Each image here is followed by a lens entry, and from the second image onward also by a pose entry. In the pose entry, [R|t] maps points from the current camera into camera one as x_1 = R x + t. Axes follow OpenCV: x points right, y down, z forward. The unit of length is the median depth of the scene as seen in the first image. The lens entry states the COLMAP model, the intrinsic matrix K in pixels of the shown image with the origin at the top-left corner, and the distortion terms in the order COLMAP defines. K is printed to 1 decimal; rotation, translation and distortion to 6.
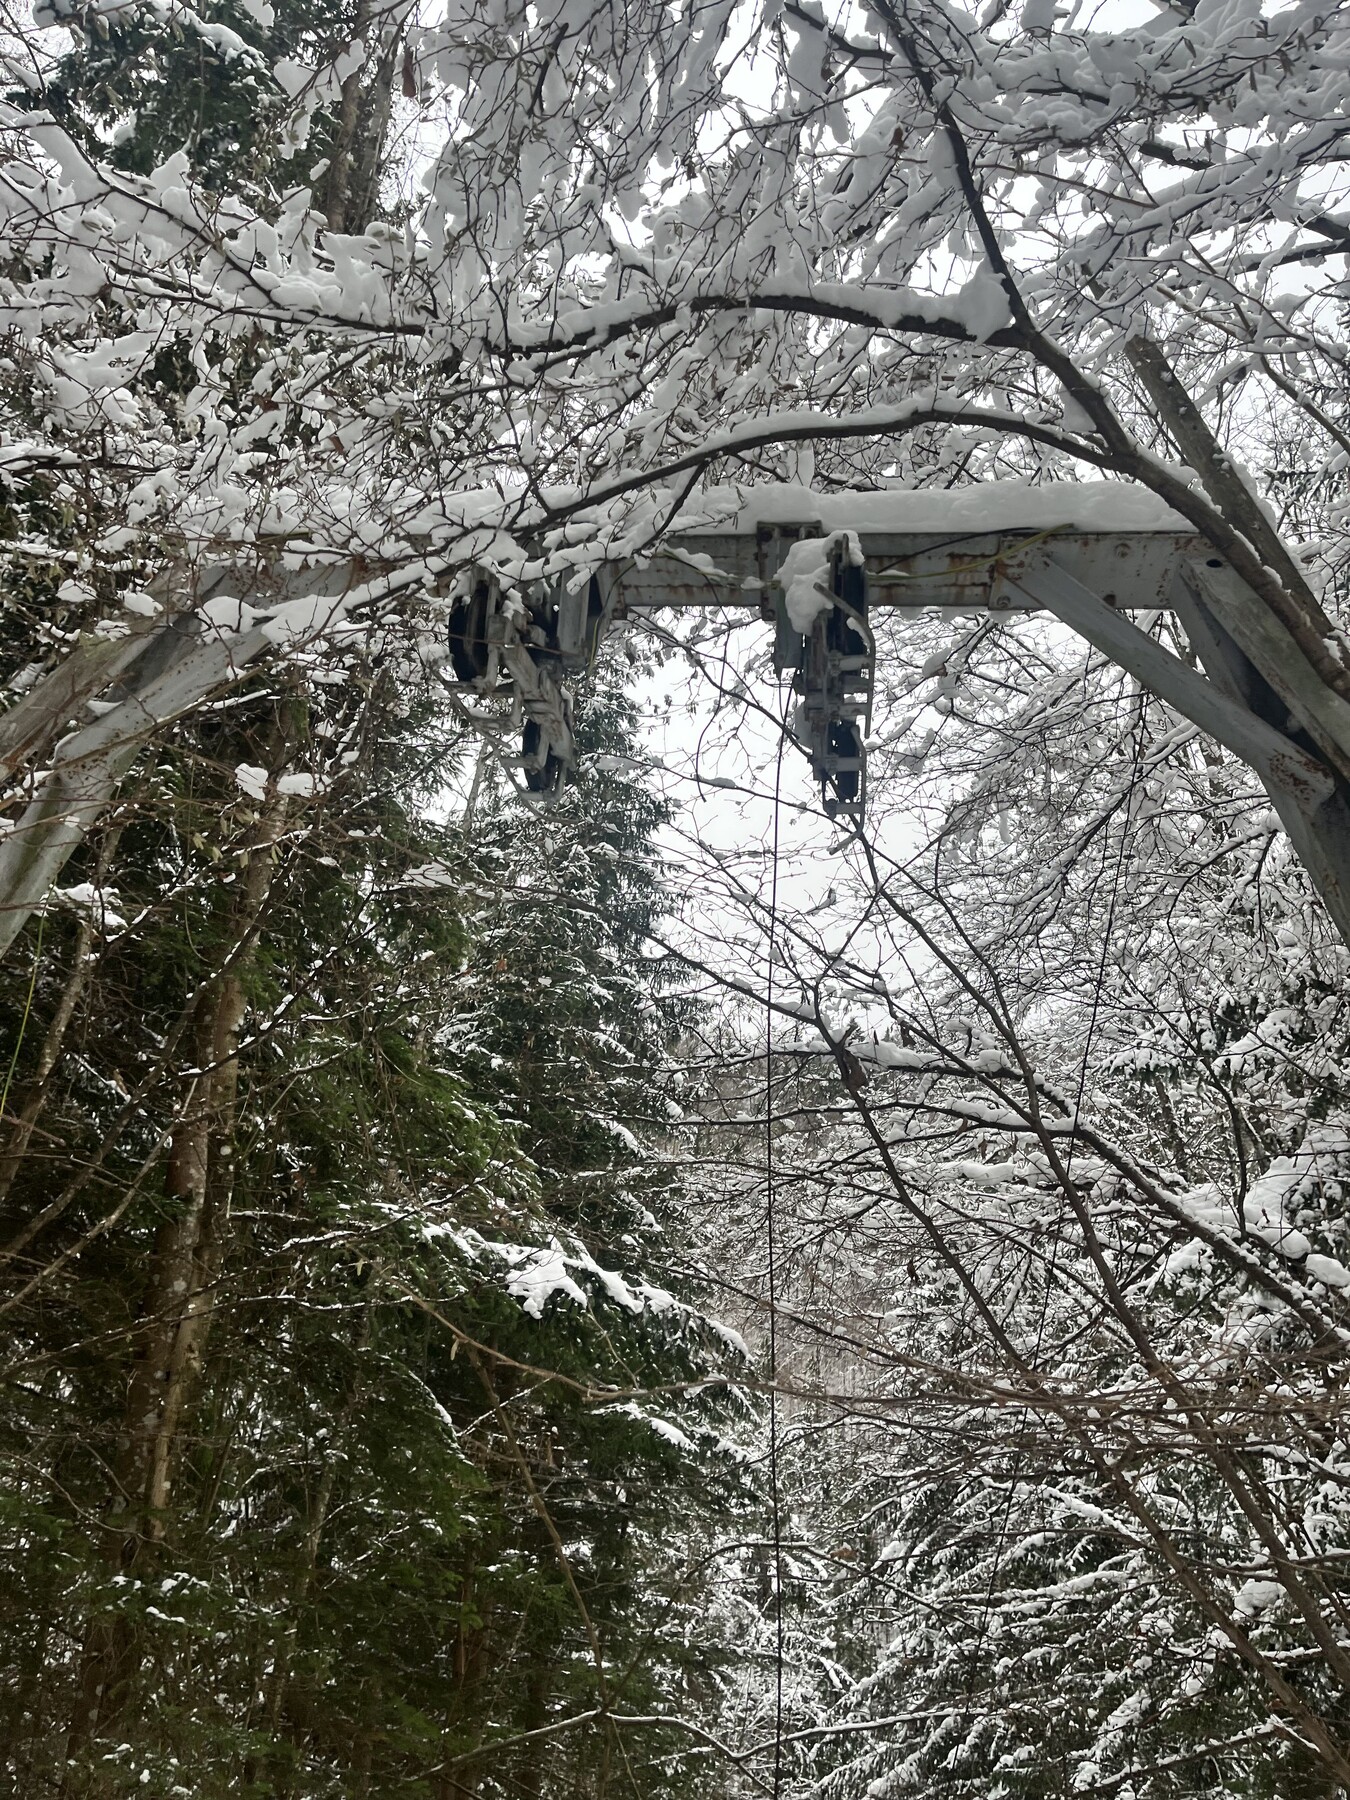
lens RADIAL K [[1365.4, 0, 668.1], [0, 1365.4, 900.1], [0, 0, 1]] dist [0.085380, -0.115081]
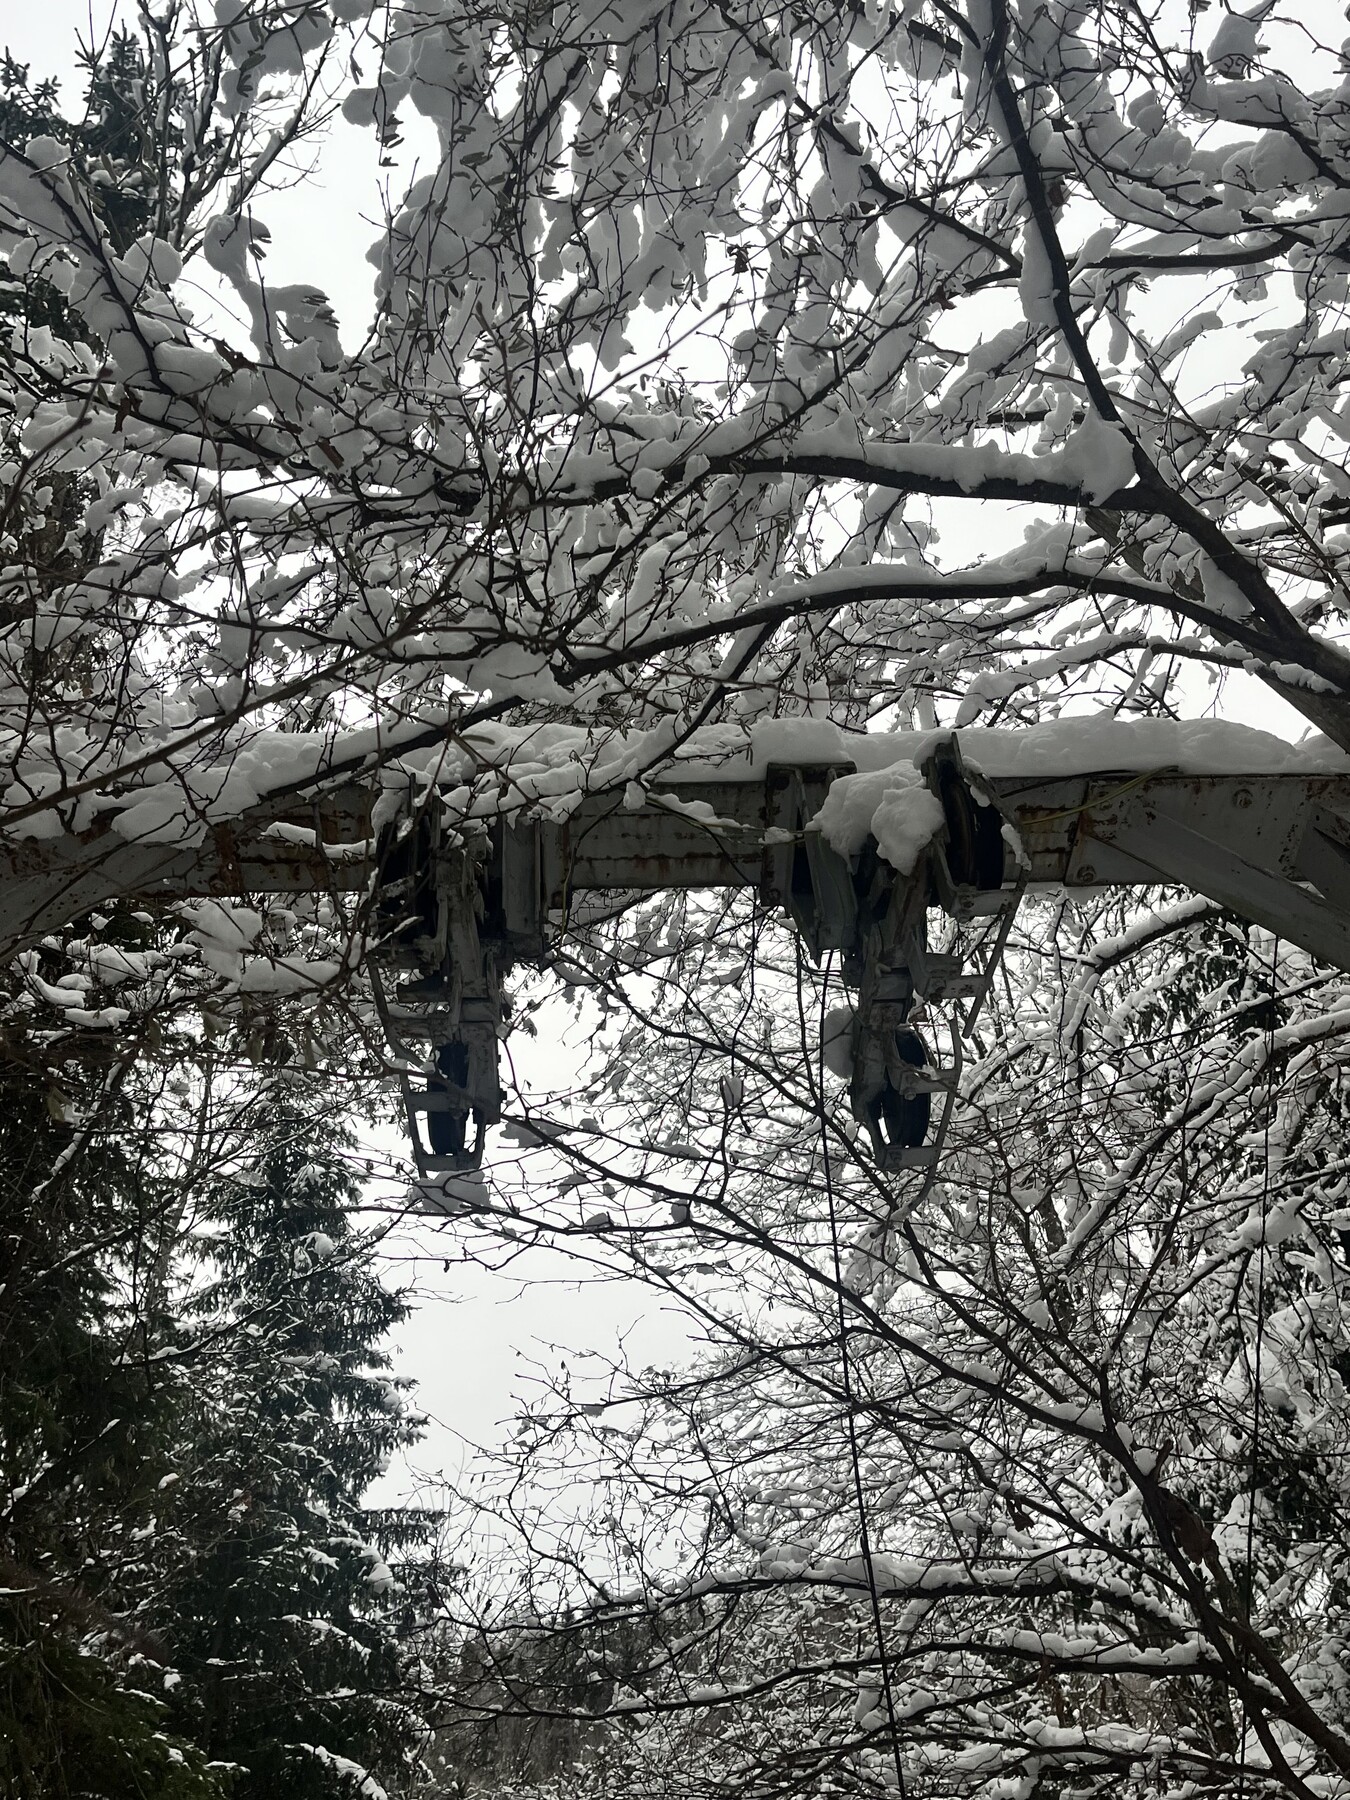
lens RADIAL K [[1594.5, 0, 675.0], [0, 1594.5, 900.0], [0, 0, 1]] dist [0.038112, -0.009812]
pose [[0.981051, -0.002999, 0.193727, -0.072665], [0.064032, 0.948717, -0.309574, 0.026036], [-0.182864, 0.316113, 0.930932, 0.119993]]
